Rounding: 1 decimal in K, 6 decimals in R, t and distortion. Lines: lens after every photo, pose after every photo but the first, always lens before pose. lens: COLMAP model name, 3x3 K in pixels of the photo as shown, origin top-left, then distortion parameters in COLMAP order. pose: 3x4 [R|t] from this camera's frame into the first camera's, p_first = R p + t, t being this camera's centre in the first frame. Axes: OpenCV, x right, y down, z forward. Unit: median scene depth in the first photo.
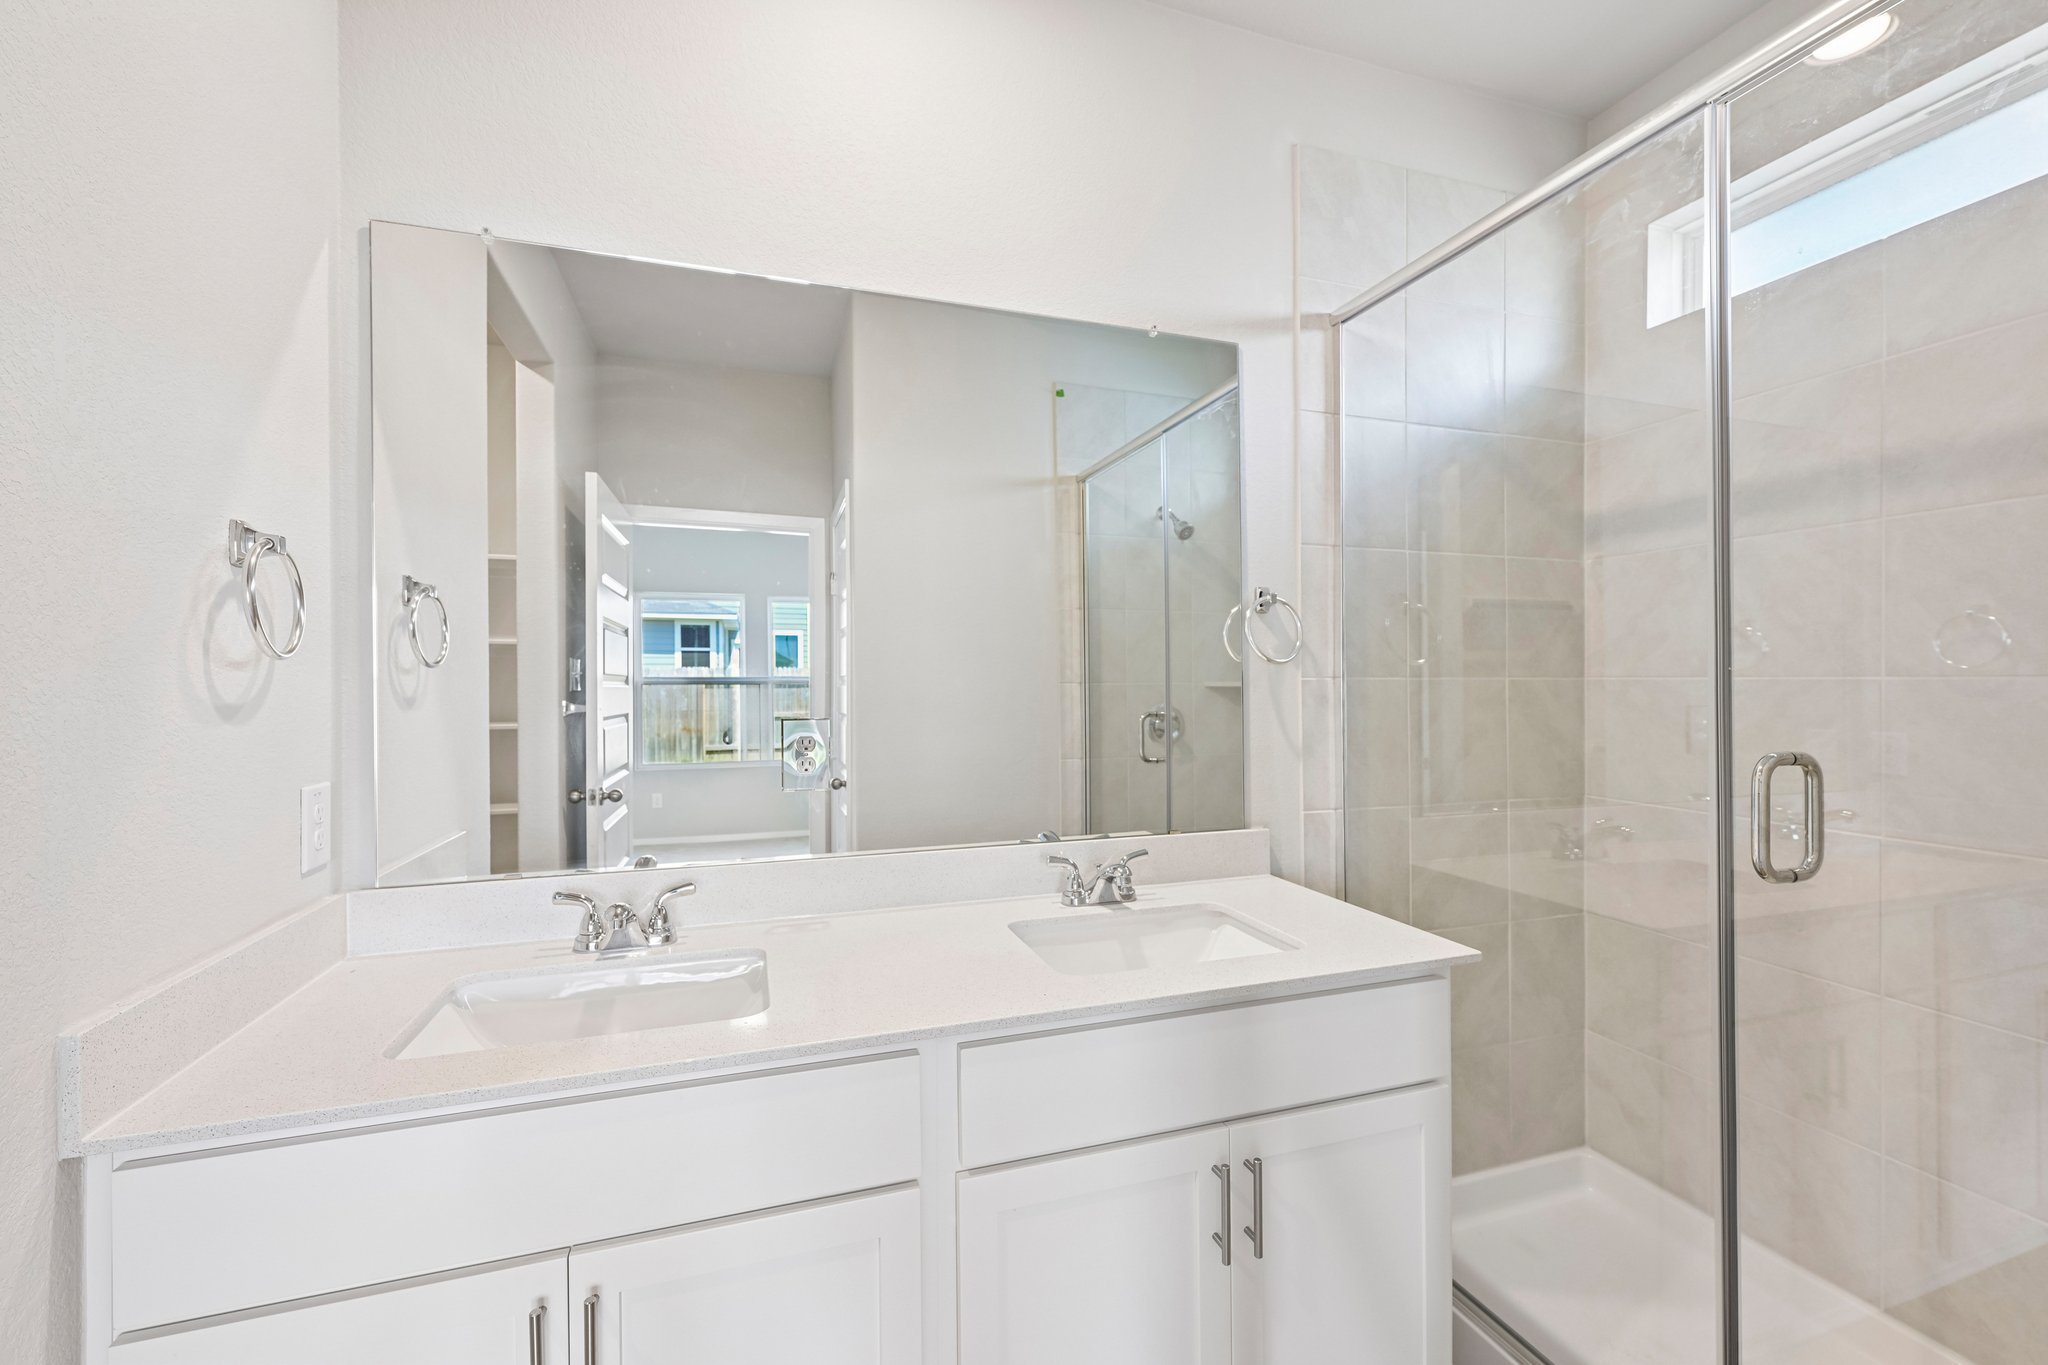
lens RADIAL K [[841.8, 0, 1024.0], [0, 841.8, 682.5], [0, 0, 1]] dist [-0.000160, -0.000008]
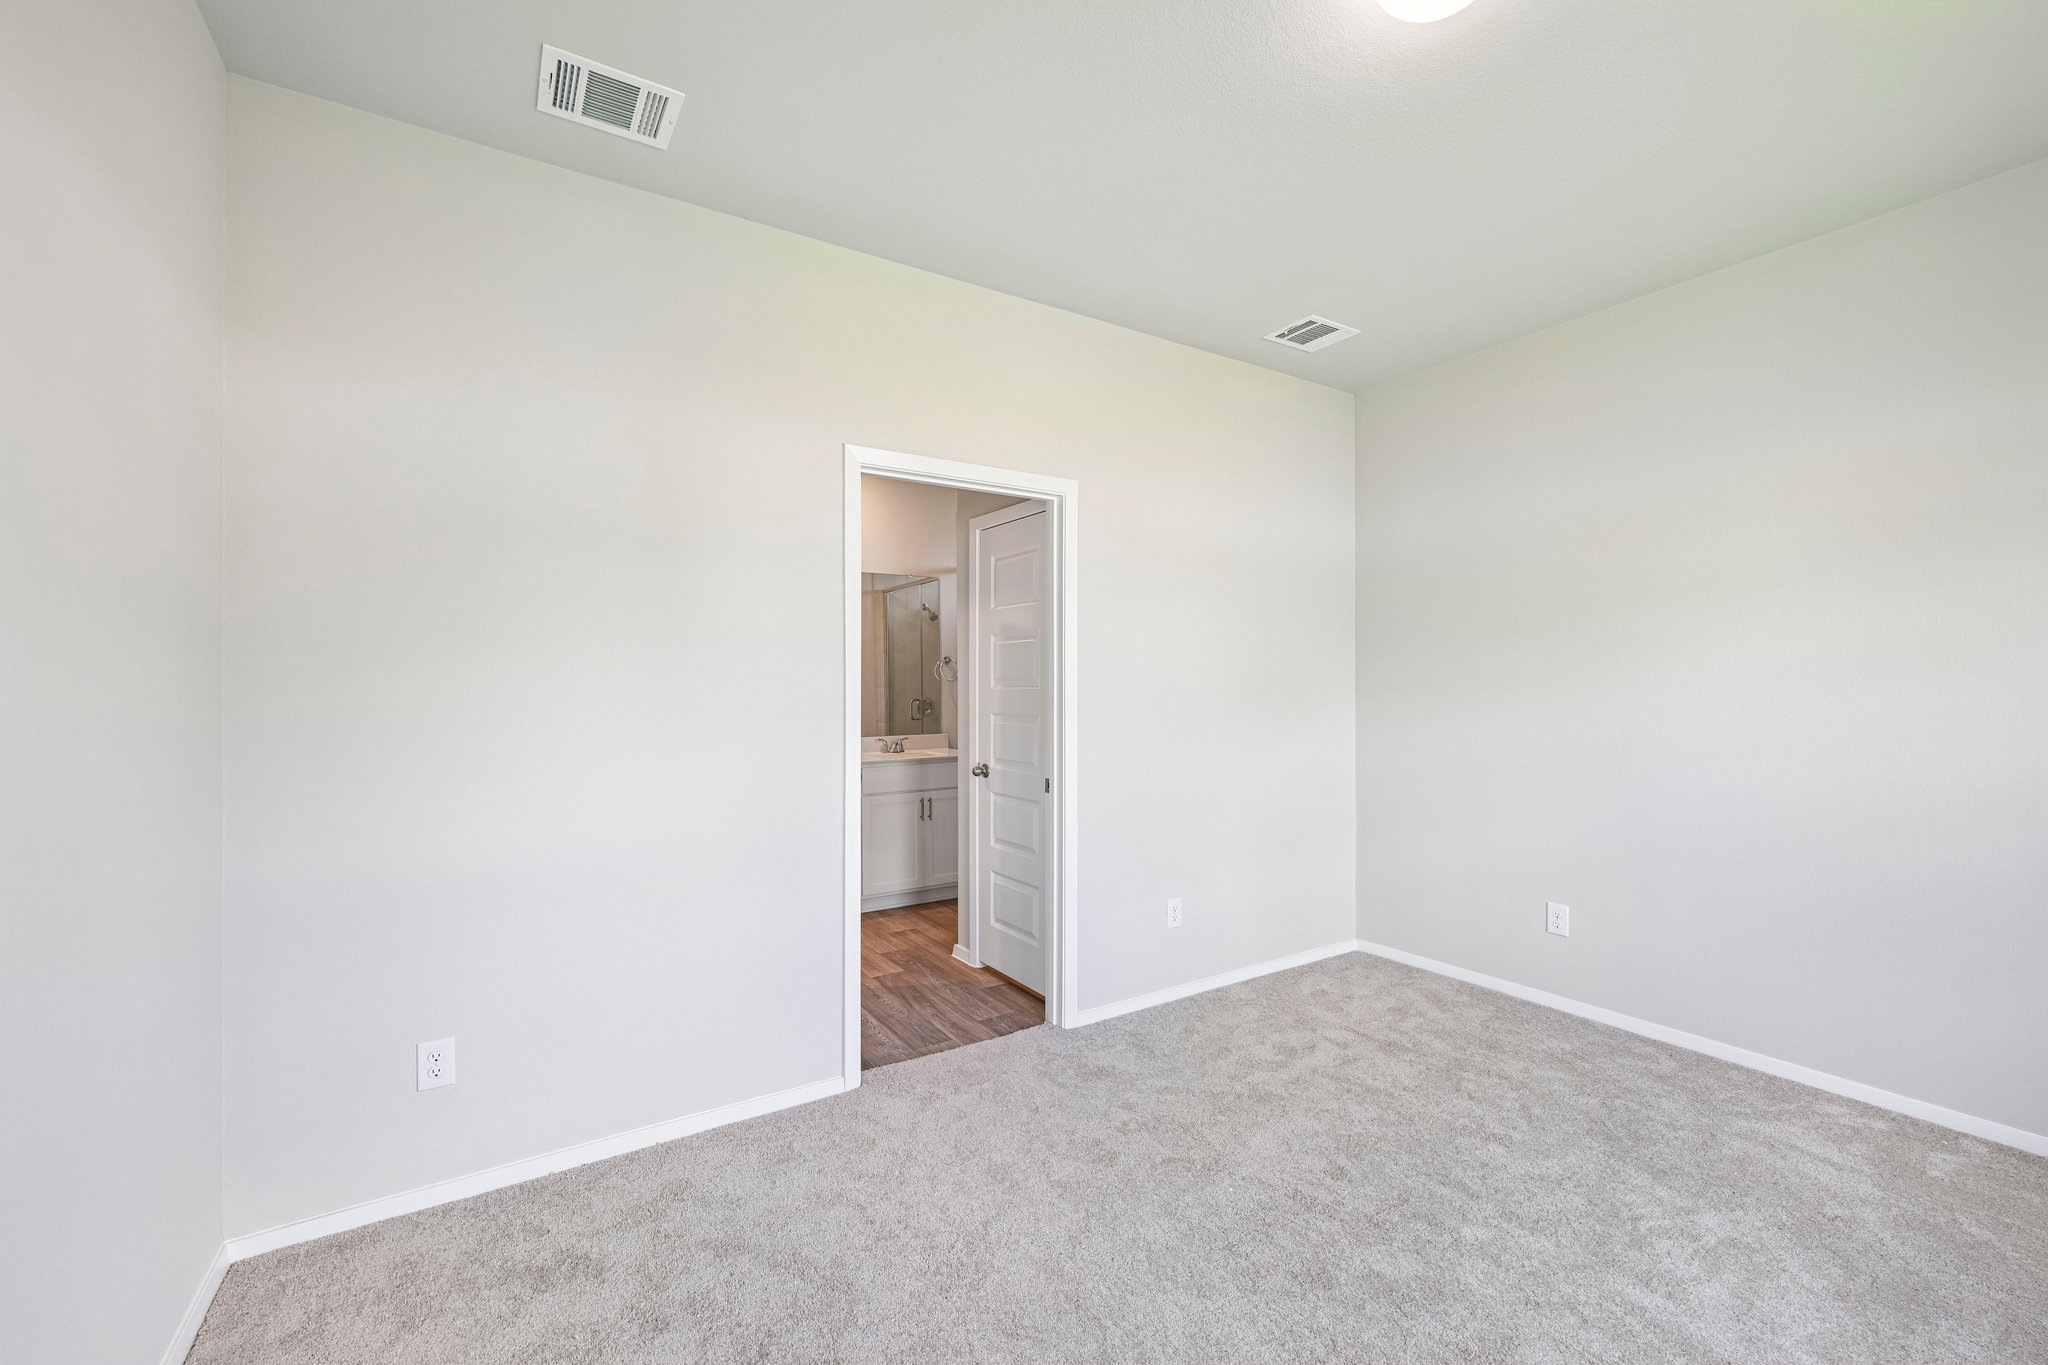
lens RADIAL K [[841.8, 0, 1024.0], [0, 841.8, 682.5], [0, 0, 1]] dist [-0.000160, -0.000008]
pose [[0.970683, 0.001852, 0.240358, -0.182644], [-0.001136, 0.999994, -0.003120, -0.006204], [-0.240362, 0.002756, 0.970679, -2.061334]]
